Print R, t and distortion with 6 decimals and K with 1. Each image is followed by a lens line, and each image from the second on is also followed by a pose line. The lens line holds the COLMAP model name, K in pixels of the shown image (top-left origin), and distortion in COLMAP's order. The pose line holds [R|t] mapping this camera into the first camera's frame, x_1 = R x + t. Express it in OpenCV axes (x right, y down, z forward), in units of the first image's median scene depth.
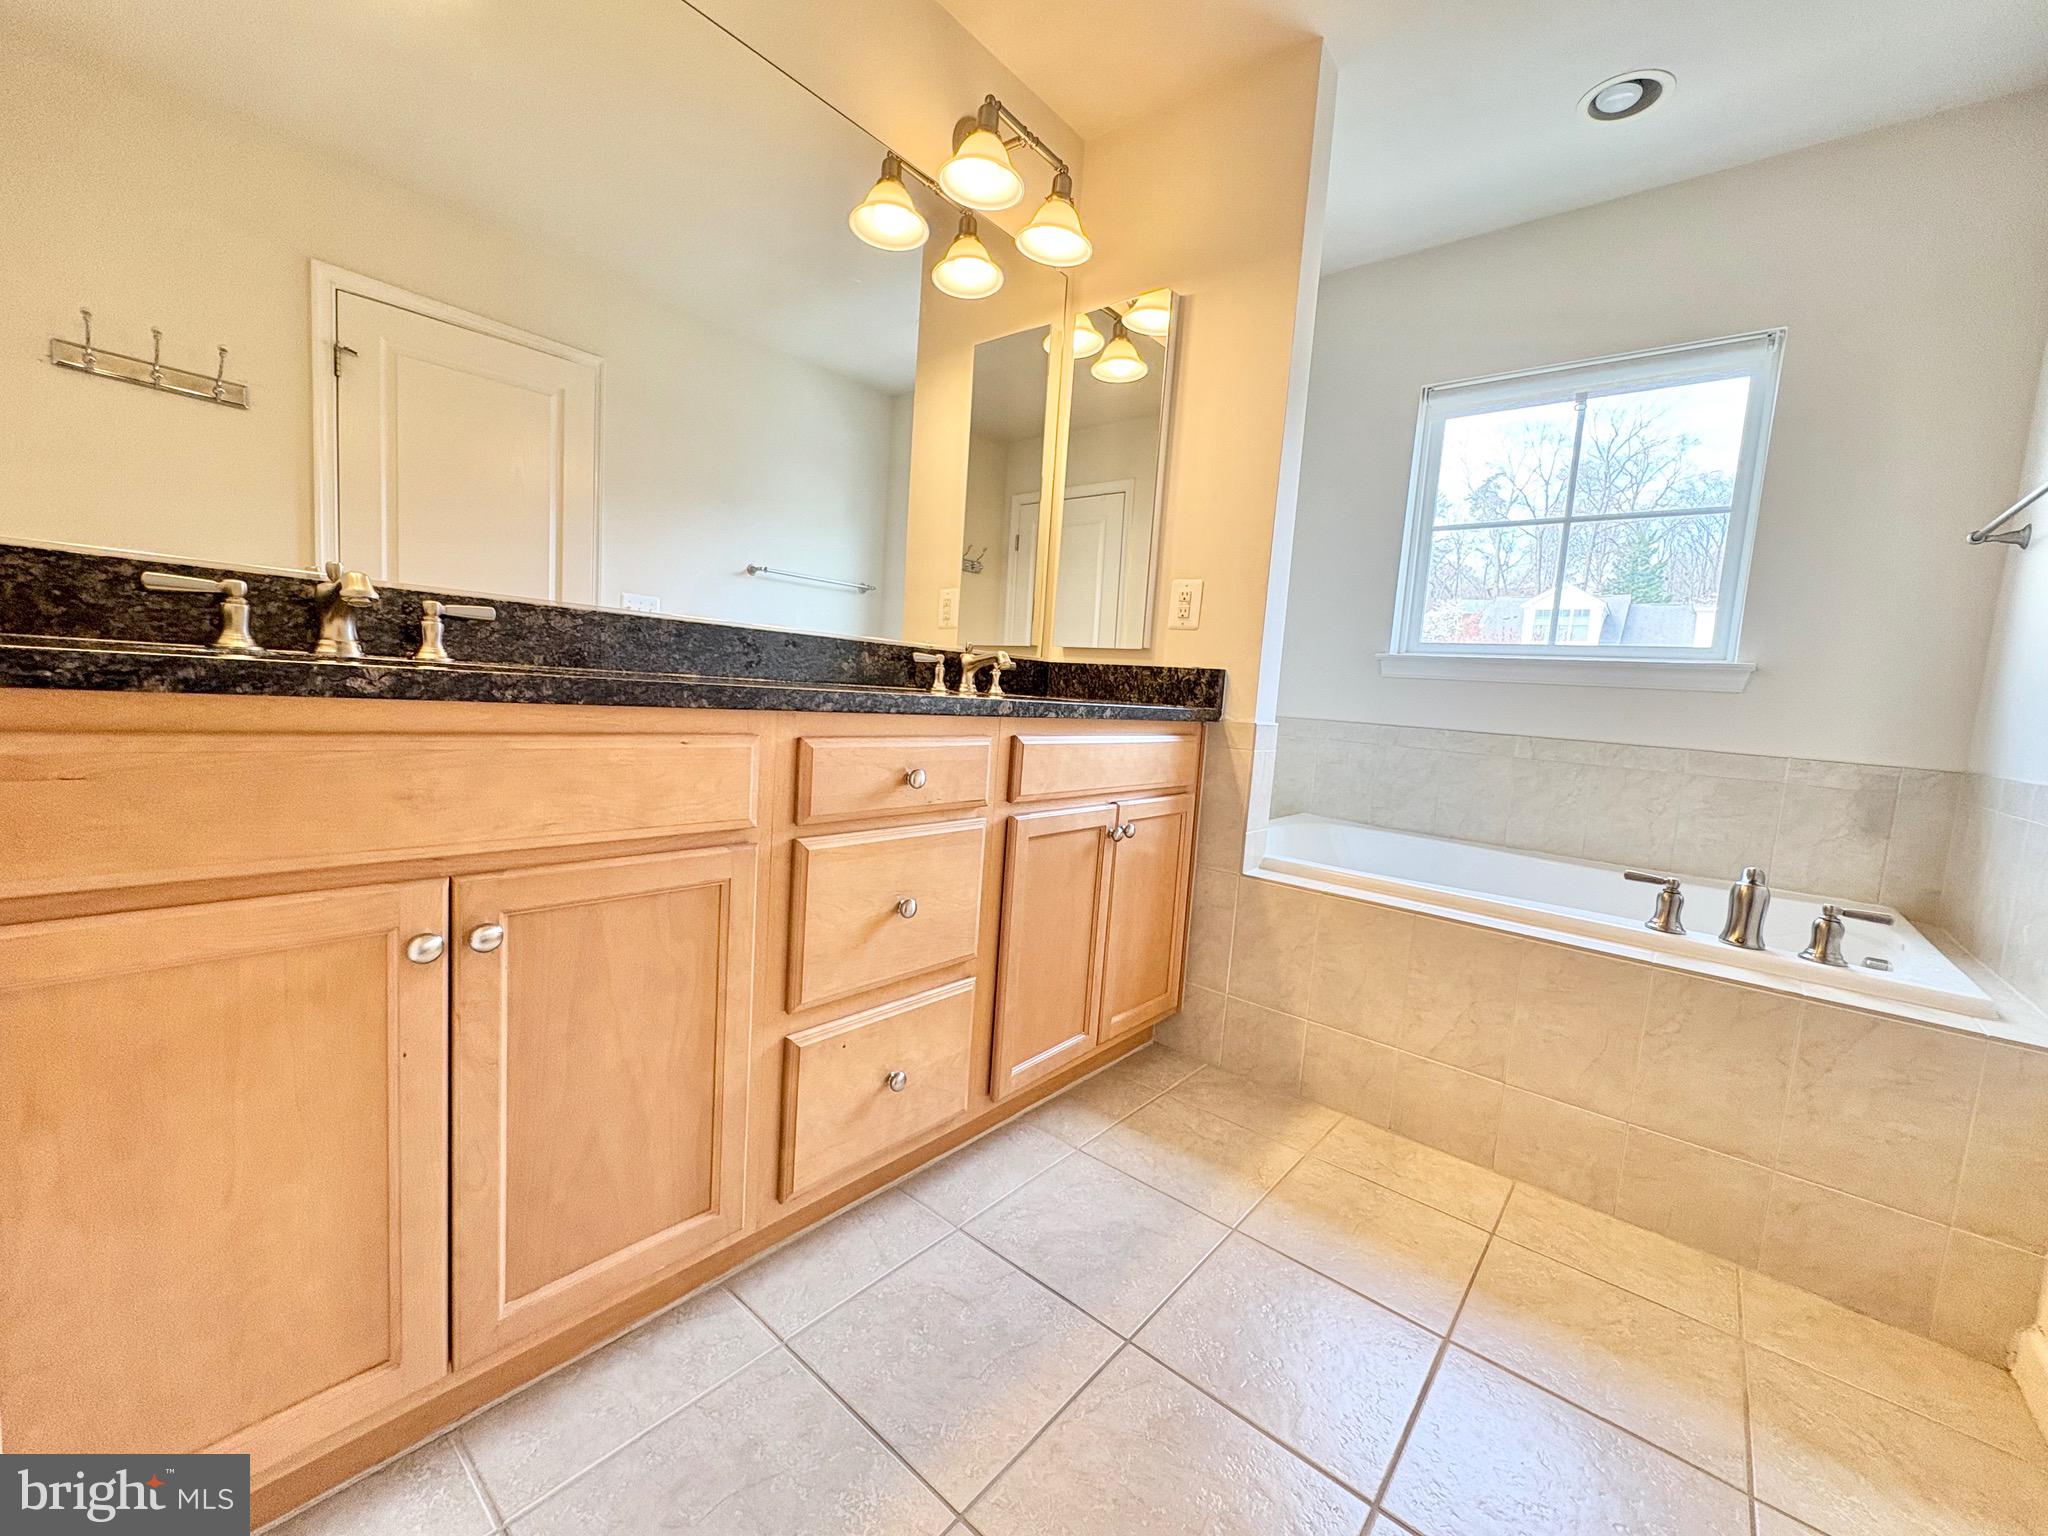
lens RADIAL K [[813.9, 0, 1021.0], [0, 813.9, 768.4], [0, 0, 1]] dist [-0.001333, 0.000578]
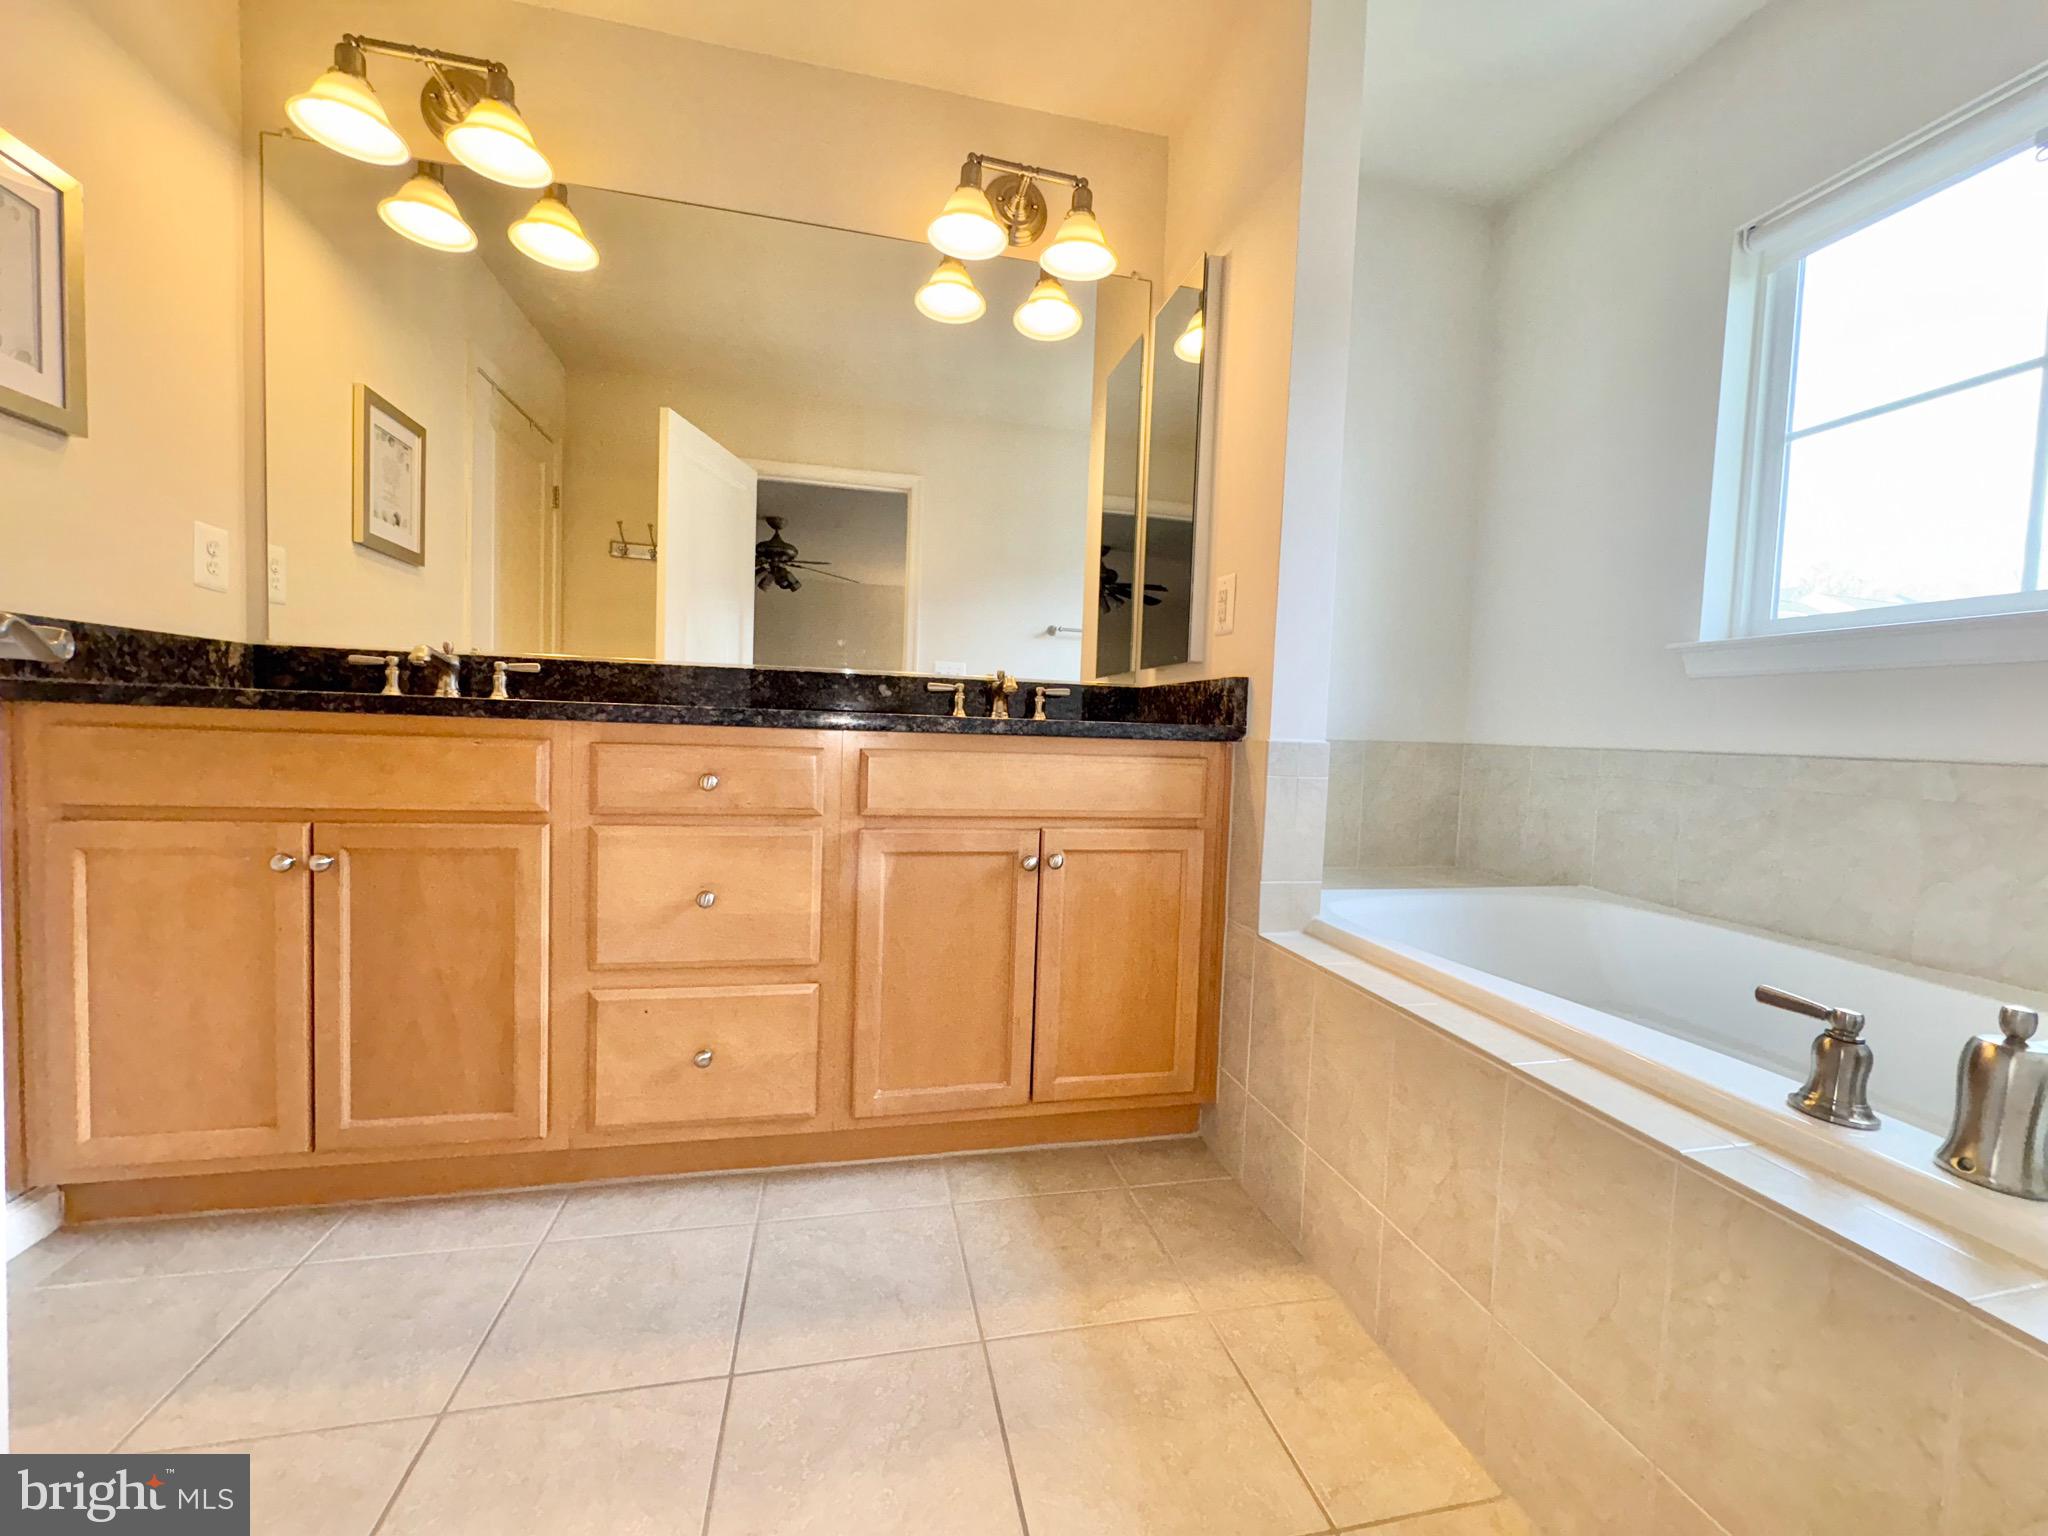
lens RADIAL K [[813.9, 0, 1022.3], [0, 813.9, 766.5], [0, 0, 1]] dist [-0.001333, 0.000578]
pose [[0.795605, -0.011446, -0.605707, 0.792982], [-0.040344, 0.996601, -0.071824, 0.048397], [0.604470, 0.081580, 0.792440, 0.328747]]
